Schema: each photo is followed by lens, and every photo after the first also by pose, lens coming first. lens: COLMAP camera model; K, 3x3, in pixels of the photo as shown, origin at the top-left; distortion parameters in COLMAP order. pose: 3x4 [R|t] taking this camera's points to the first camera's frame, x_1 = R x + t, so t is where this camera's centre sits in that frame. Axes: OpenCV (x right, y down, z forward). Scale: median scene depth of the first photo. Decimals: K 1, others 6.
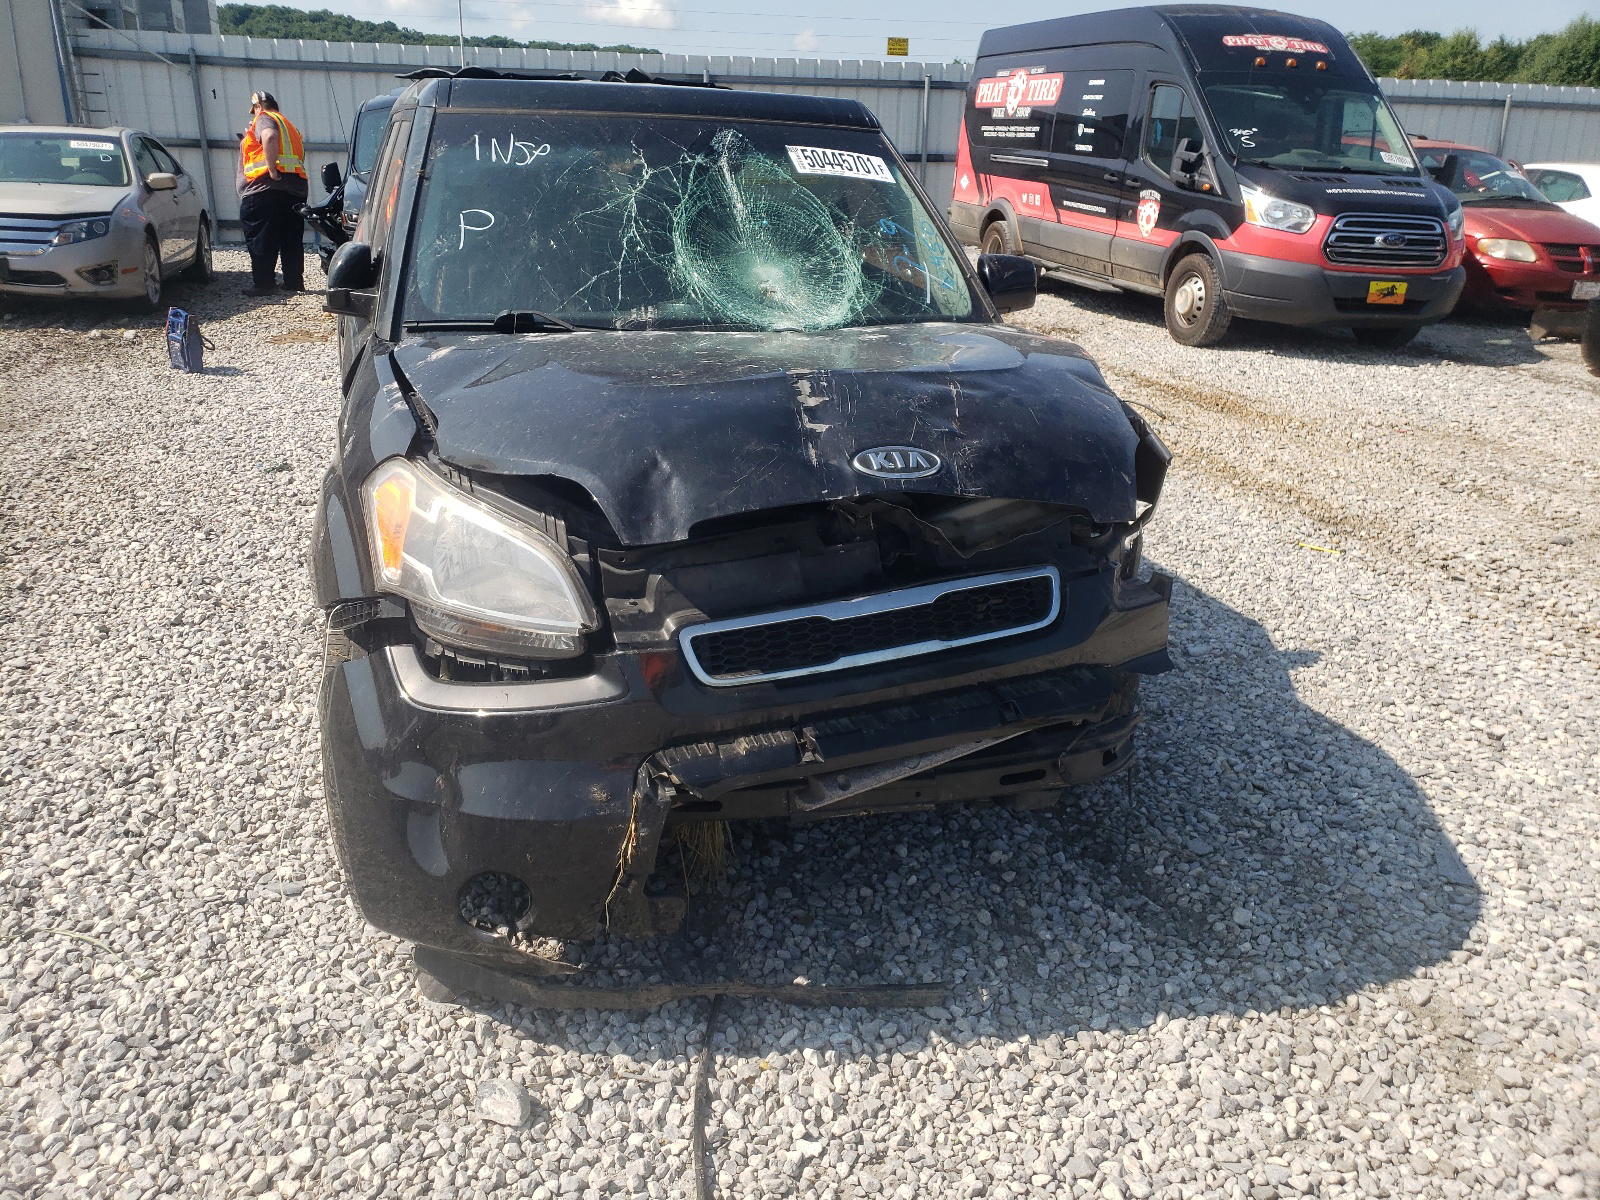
lens RADIAL K [[1235.2, 0, 800.0], [0, 1235.2, 600.0], [0, 0, 1]] dist [0.011933, 0.007620]
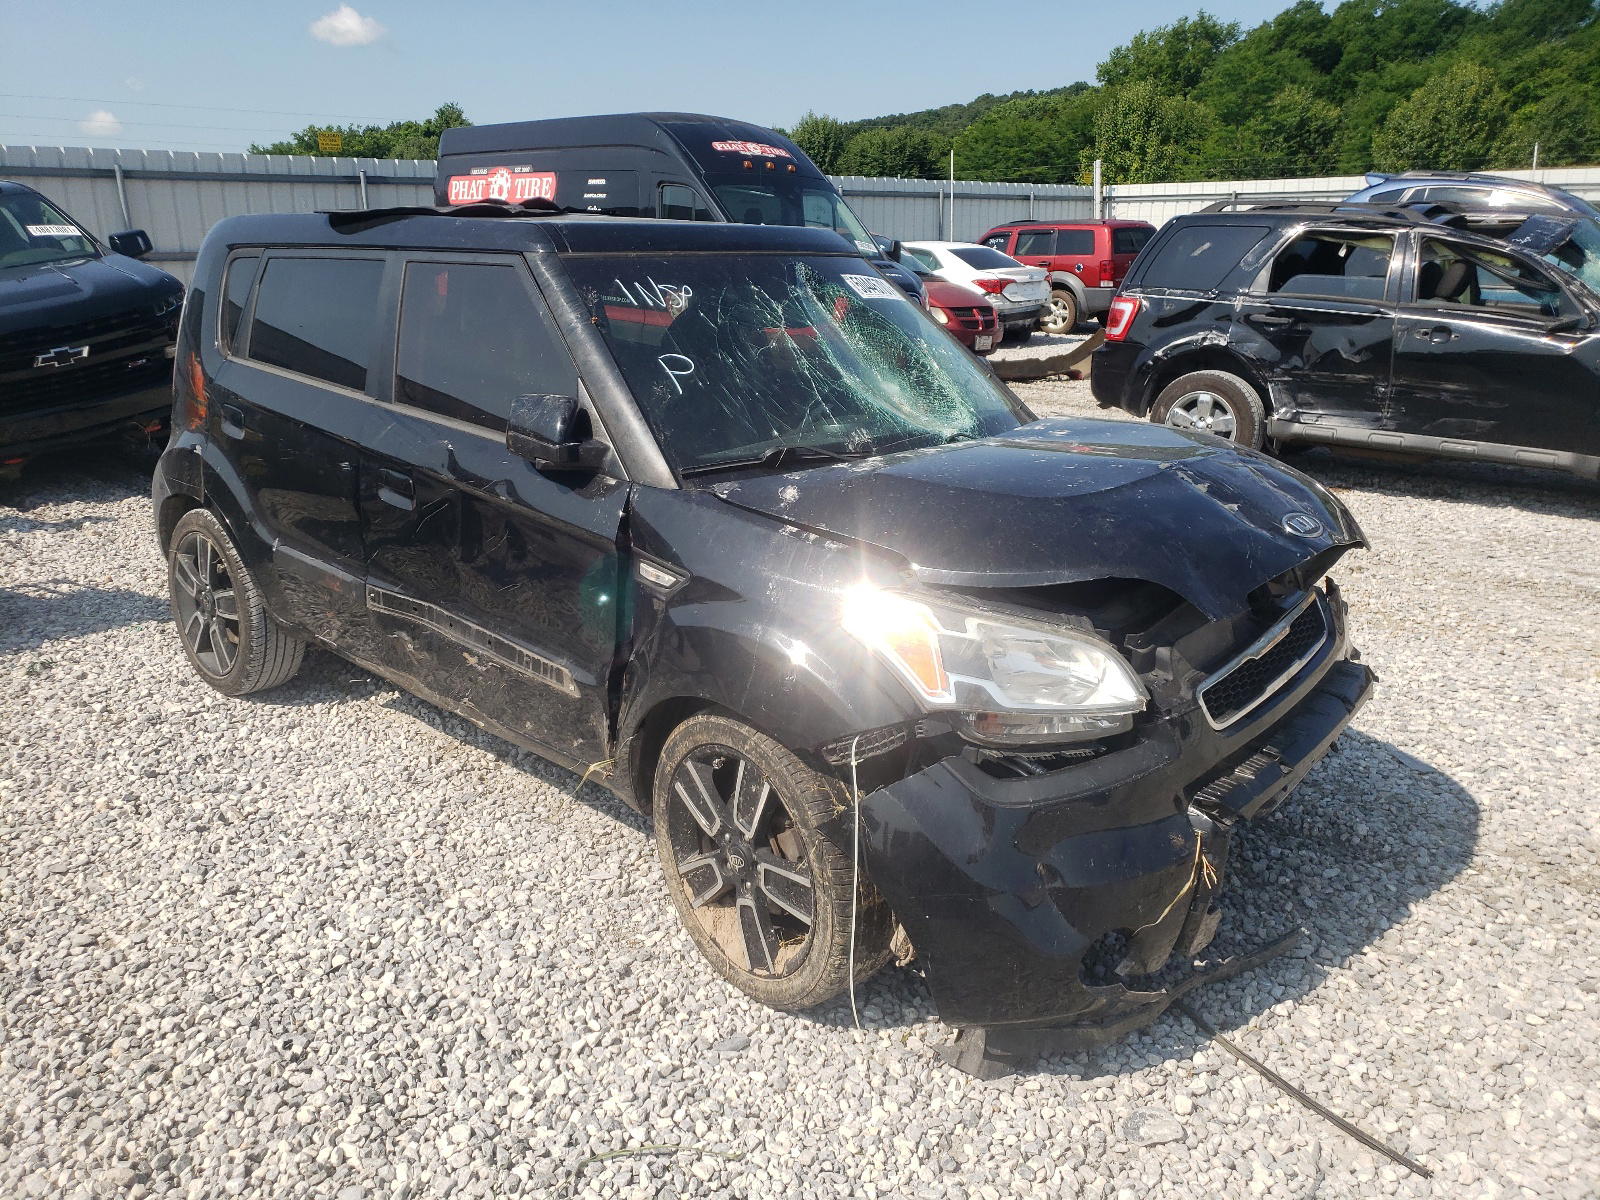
lens RADIAL K [[1210.9, 0, 799.7], [0, 1210.9, 628.3], [0, 0, 1]] dist [-0.002125, -0.004351]
pose [[0.871014, -0.176558, 0.458434, -0.380196], [0.191165, 0.981447, 0.014778, -0.049881], [-0.452538, 0.074764, 0.888606, 0.045917]]
